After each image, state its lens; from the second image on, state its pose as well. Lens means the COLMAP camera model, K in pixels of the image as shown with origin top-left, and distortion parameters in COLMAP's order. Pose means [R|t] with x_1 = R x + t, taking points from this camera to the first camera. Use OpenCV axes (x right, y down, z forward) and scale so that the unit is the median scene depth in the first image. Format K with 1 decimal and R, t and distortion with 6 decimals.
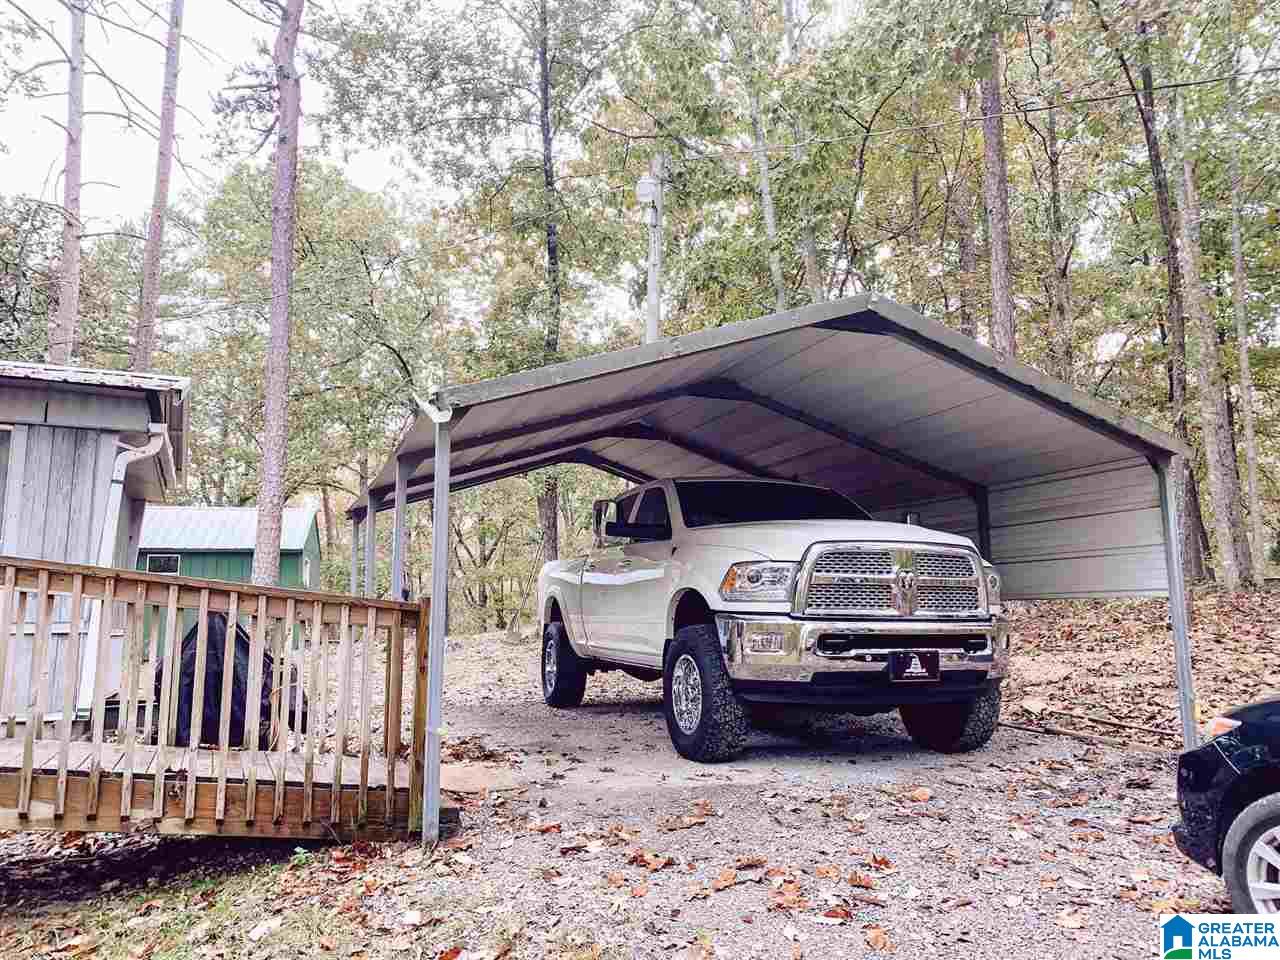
lens RADIAL K [[976.1, 0, 637.3], [0, 976.1, 483.8], [0, 0, 1]] dist [0.034699, -0.021361]
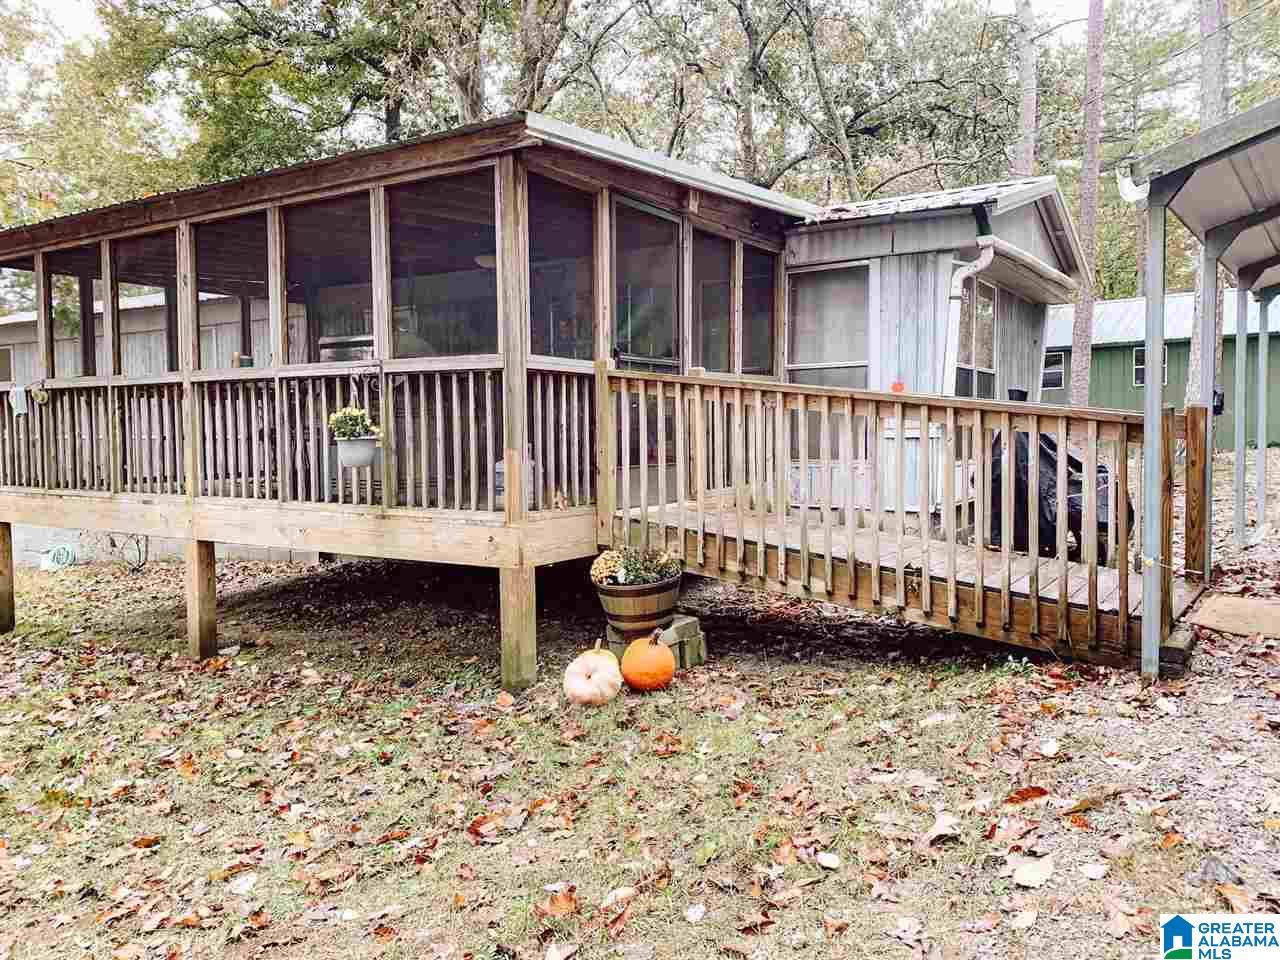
lens RADIAL K [[976.1, 0, 637.7], [0, 976.1, 473.8], [0, 0, 1]] dist [0.034699, -0.021361]
pose [[0.565471, 0.038181, -0.823884, 0.253970], [0.128544, 0.982641, 0.133764, -0.001372], [0.814690, -0.181545, 0.550747, 0.150152]]
